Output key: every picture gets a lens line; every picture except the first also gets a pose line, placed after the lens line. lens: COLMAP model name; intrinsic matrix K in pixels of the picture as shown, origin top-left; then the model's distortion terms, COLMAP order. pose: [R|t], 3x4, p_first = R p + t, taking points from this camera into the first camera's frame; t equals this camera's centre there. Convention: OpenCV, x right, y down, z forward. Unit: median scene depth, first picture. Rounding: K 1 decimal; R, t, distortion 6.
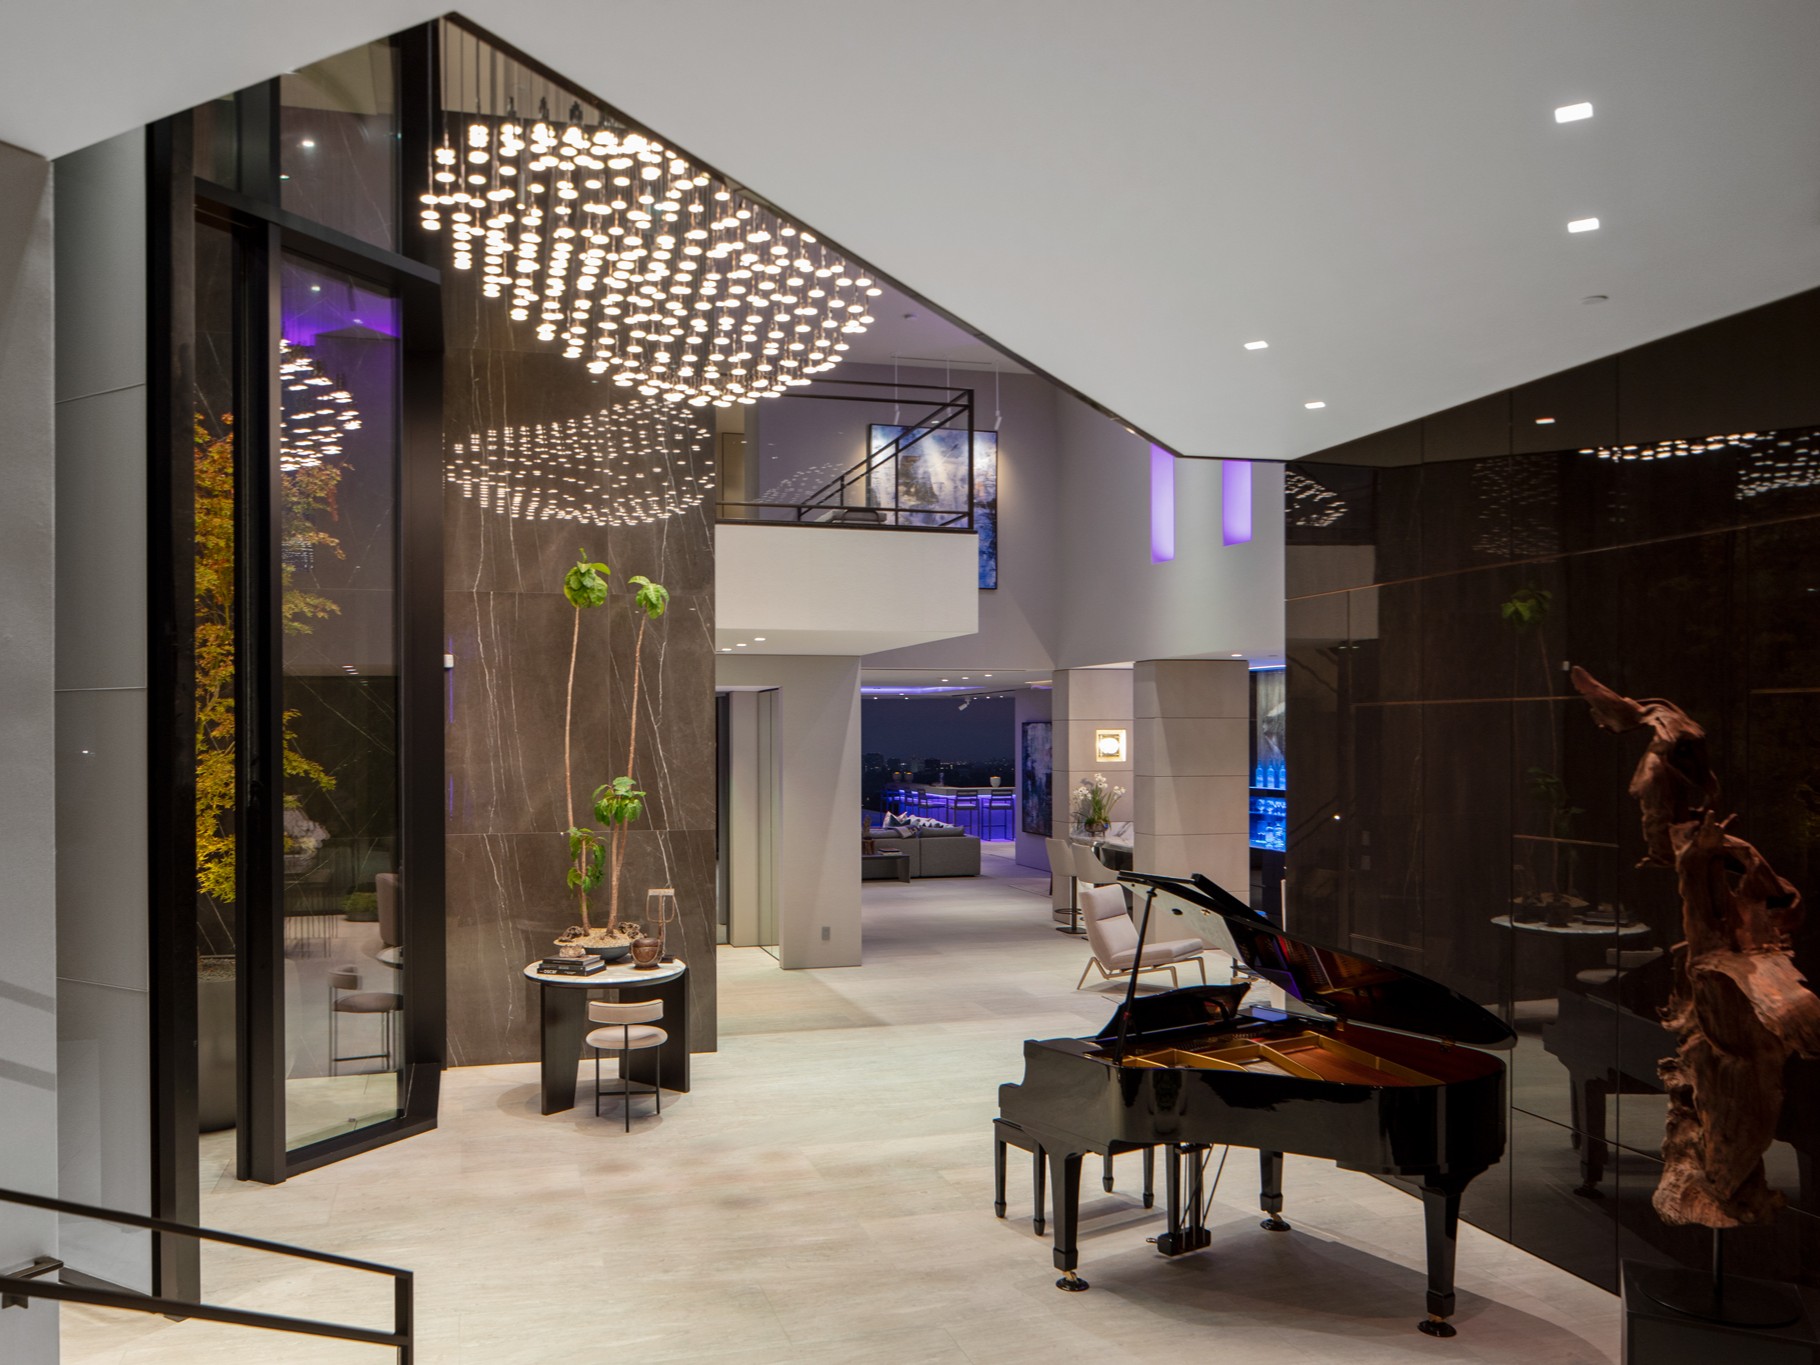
lens RADIAL K [[1387.5, 0, 847.8], [0, 1387.5, 740.5], [0, 0, 1]] dist [0.000212, 0.000302]
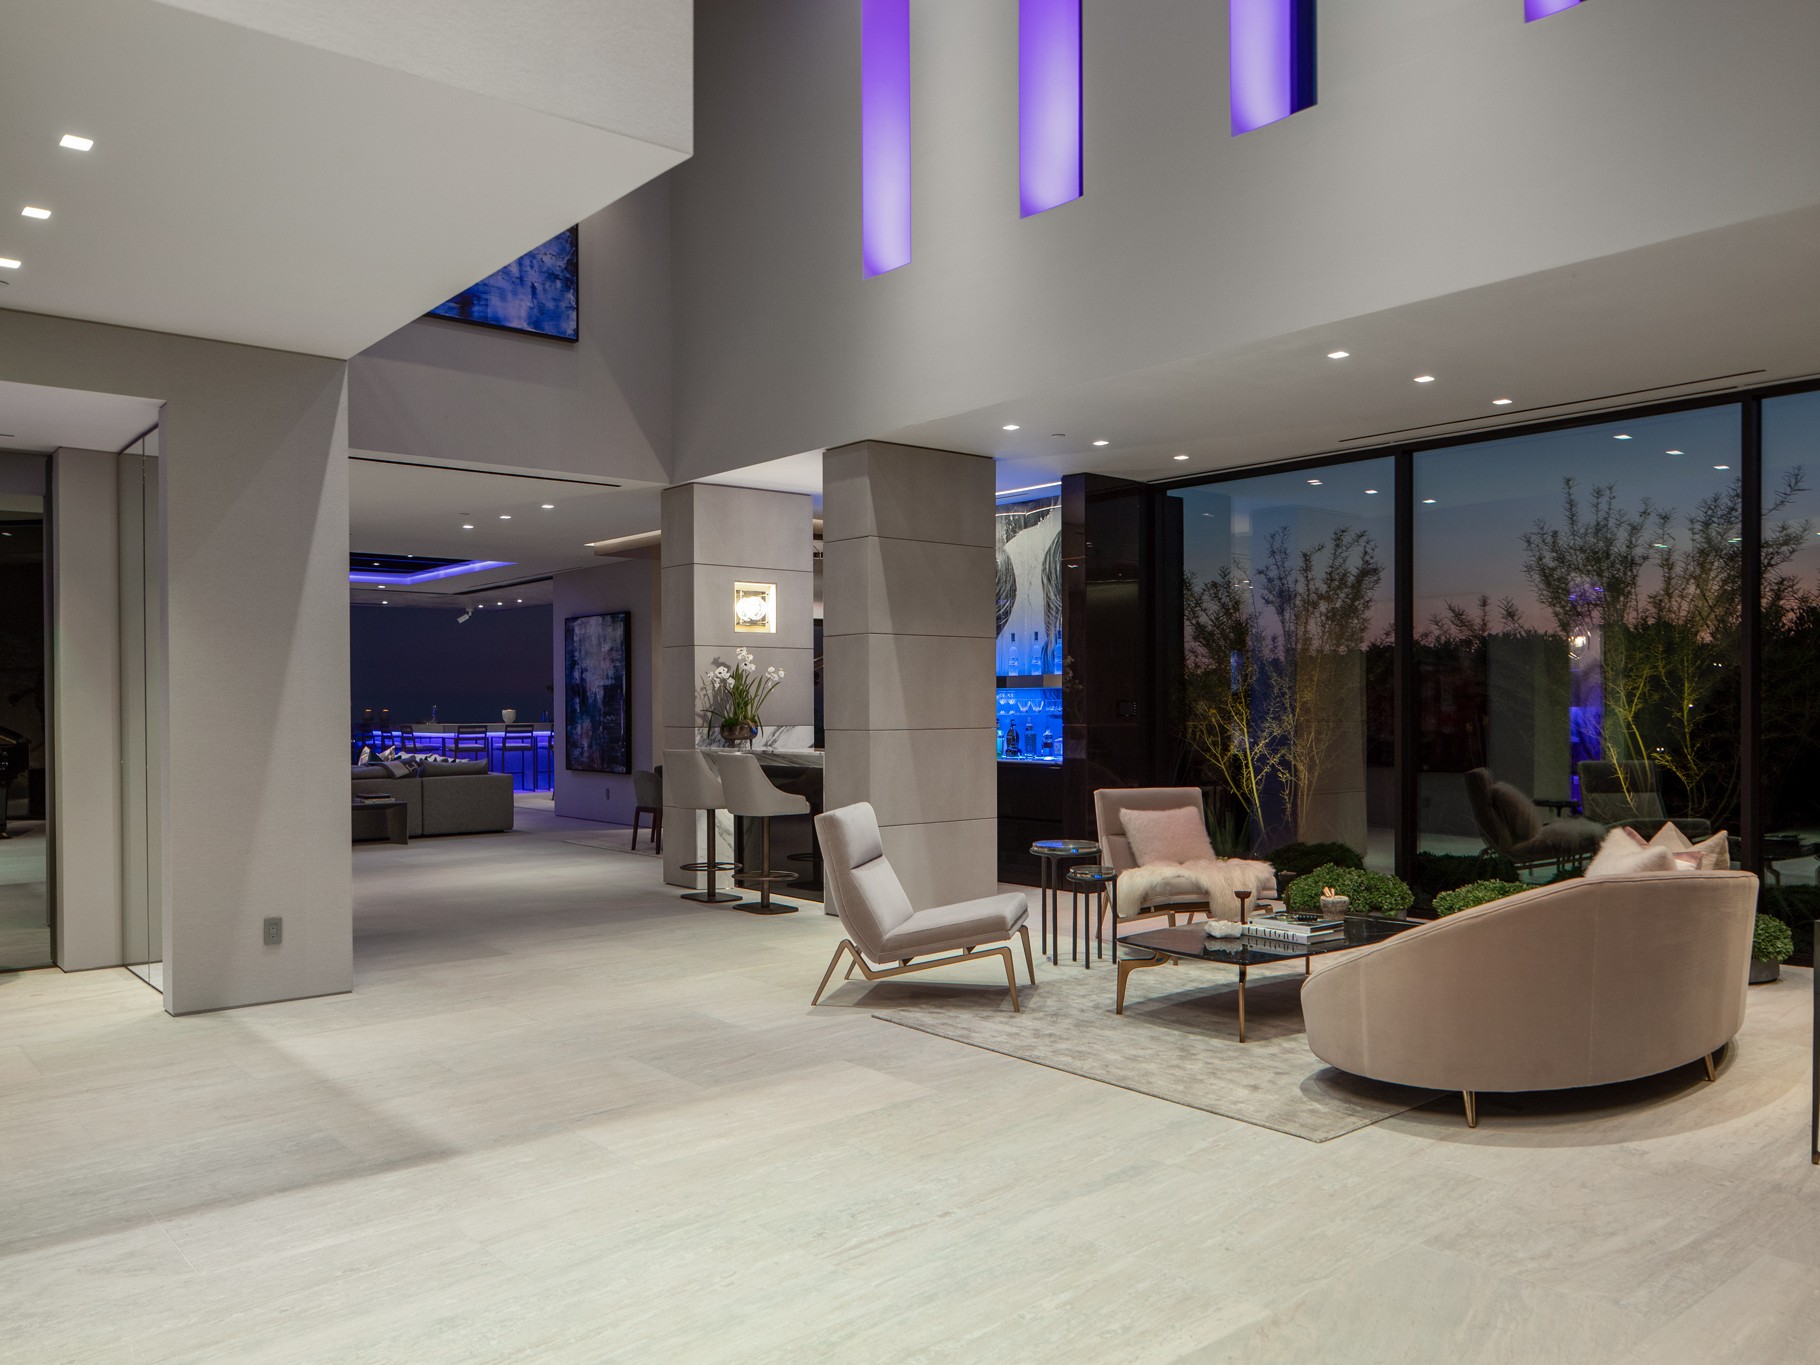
lens RADIAL K [[1382.8, 0, 912.7], [0, 1382.8, 713.6], [0, 0, 1]] dist [-0.003239, 0.001108]
pose [[0.911432, -0.006003, 0.411407, -0.008467], [0.006118, 0.999981, 0.001037, 0.053578], [-0.411406, 0.001572, 0.911451, 0.391517]]
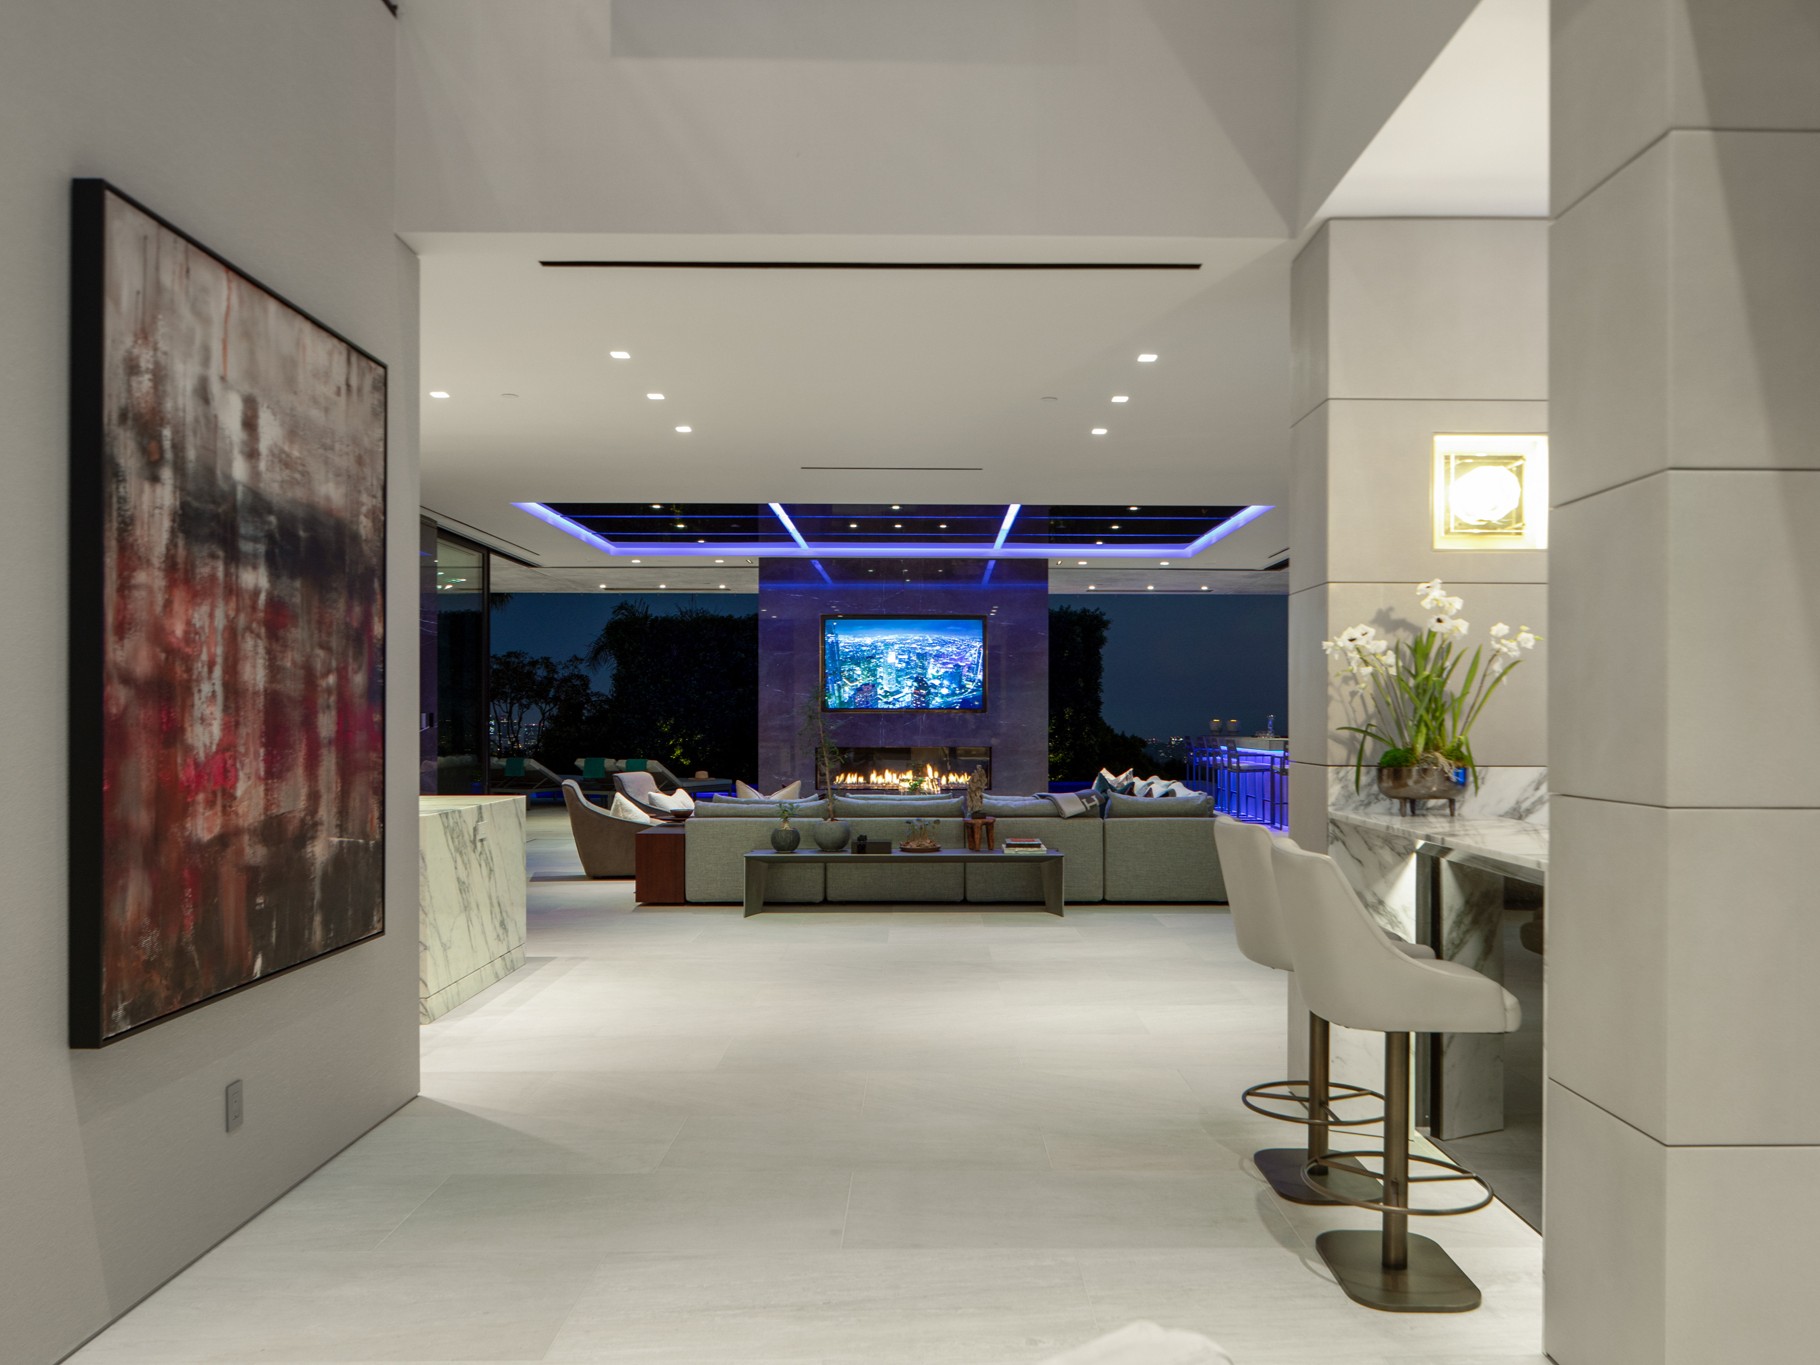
lens RADIAL K [[1382.8, 0, 912.7], [0, 1382.8, 713.6], [0, 0, 1]] dist [-0.003239, 0.001108]
pose [[0.961383, 0.001086, -0.275214, 0.157568], [-0.003098, 0.999972, -0.006874, 0.051465], [0.275198, 0.007461, 0.961359, 0.714584]]
